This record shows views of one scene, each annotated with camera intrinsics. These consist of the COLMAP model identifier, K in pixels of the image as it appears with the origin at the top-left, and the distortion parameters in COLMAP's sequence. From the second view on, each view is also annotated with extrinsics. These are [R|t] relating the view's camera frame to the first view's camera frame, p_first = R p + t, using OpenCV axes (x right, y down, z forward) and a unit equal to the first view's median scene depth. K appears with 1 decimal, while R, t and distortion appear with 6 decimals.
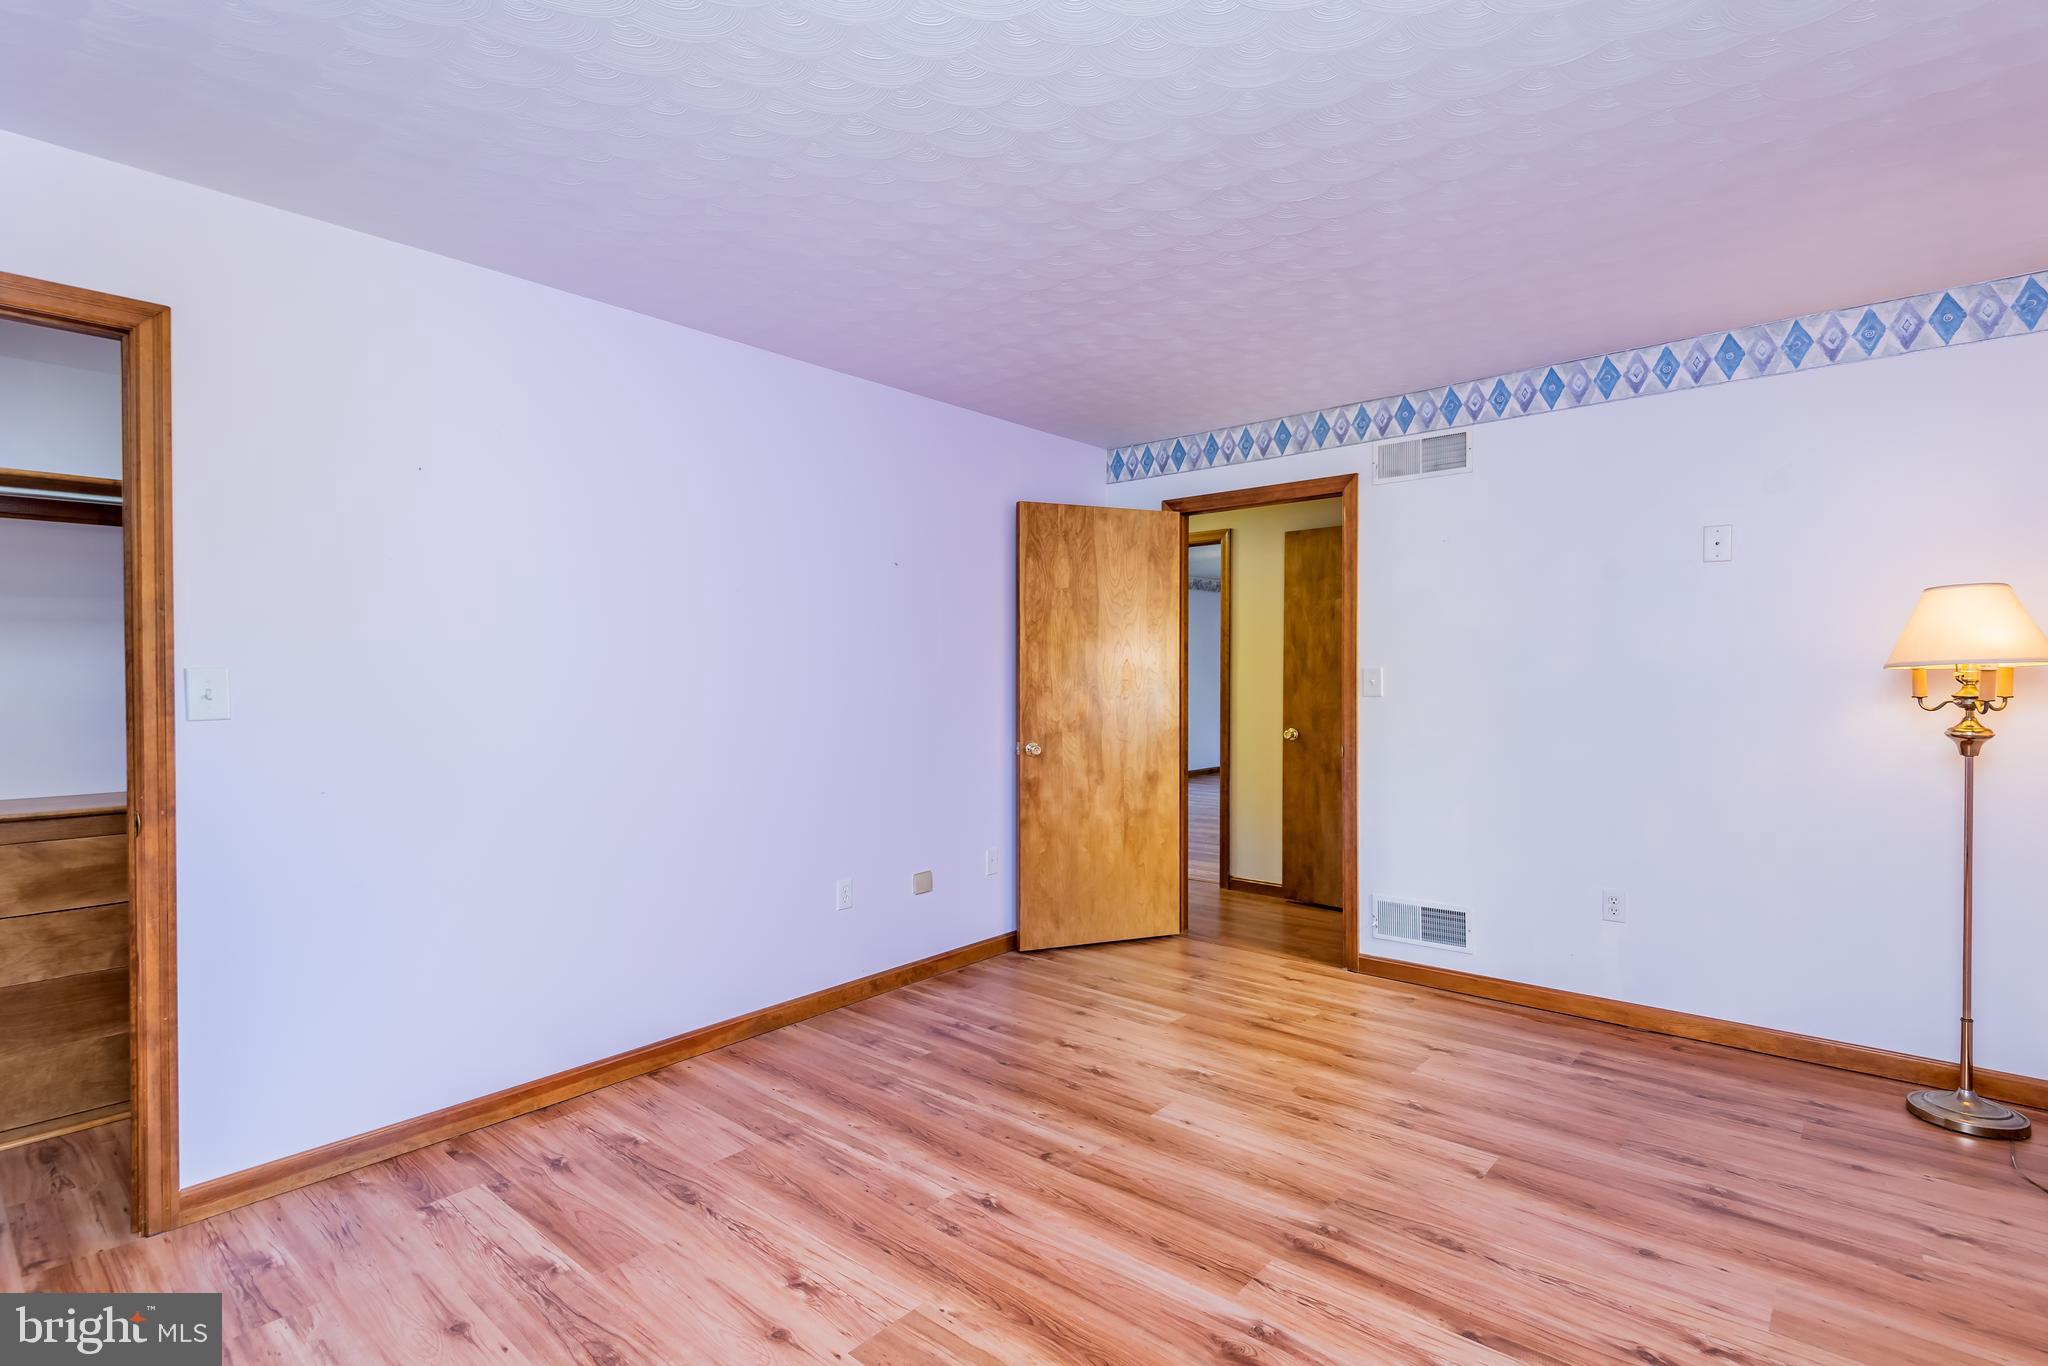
lens RADIAL K [[950.3, 0, 1022.0], [0, 950.3, 684.8], [0, 0, 1]] dist [0.016835, -0.007847]
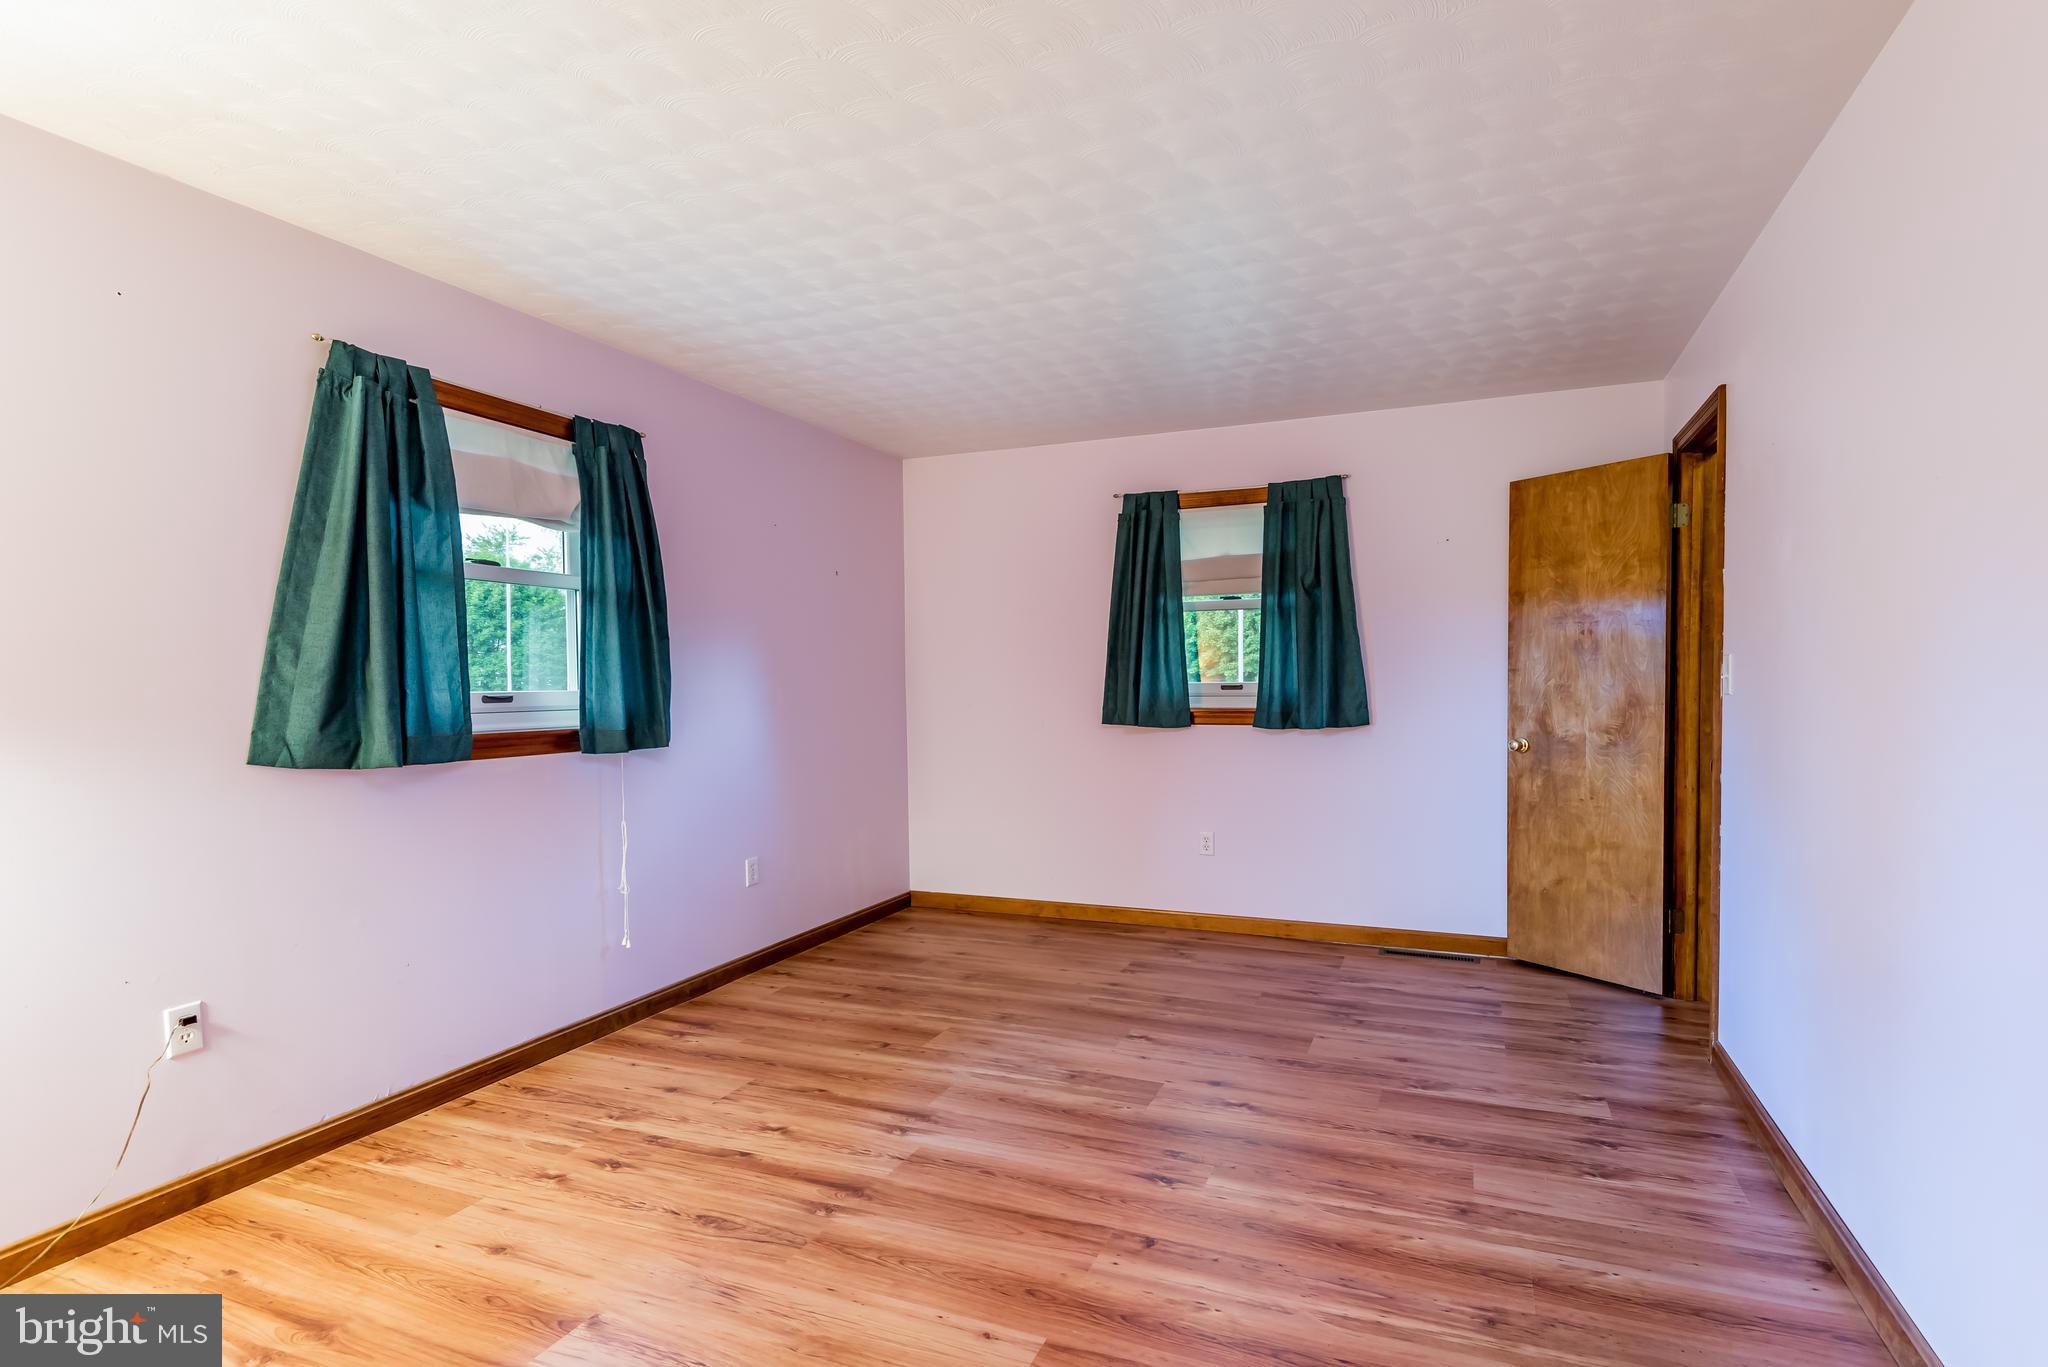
lens RADIAL K [[950.3, 0, 1028.6], [0, 950.3, 686.1], [0, 0, 1]] dist [0.016835, -0.007847]
pose [[-0.948975, 0.016018, -0.314943, 0.403776], [0.010123, 0.999742, 0.020346, 0.010908], [0.315187, 0.016120, -0.948893, 1.899592]]
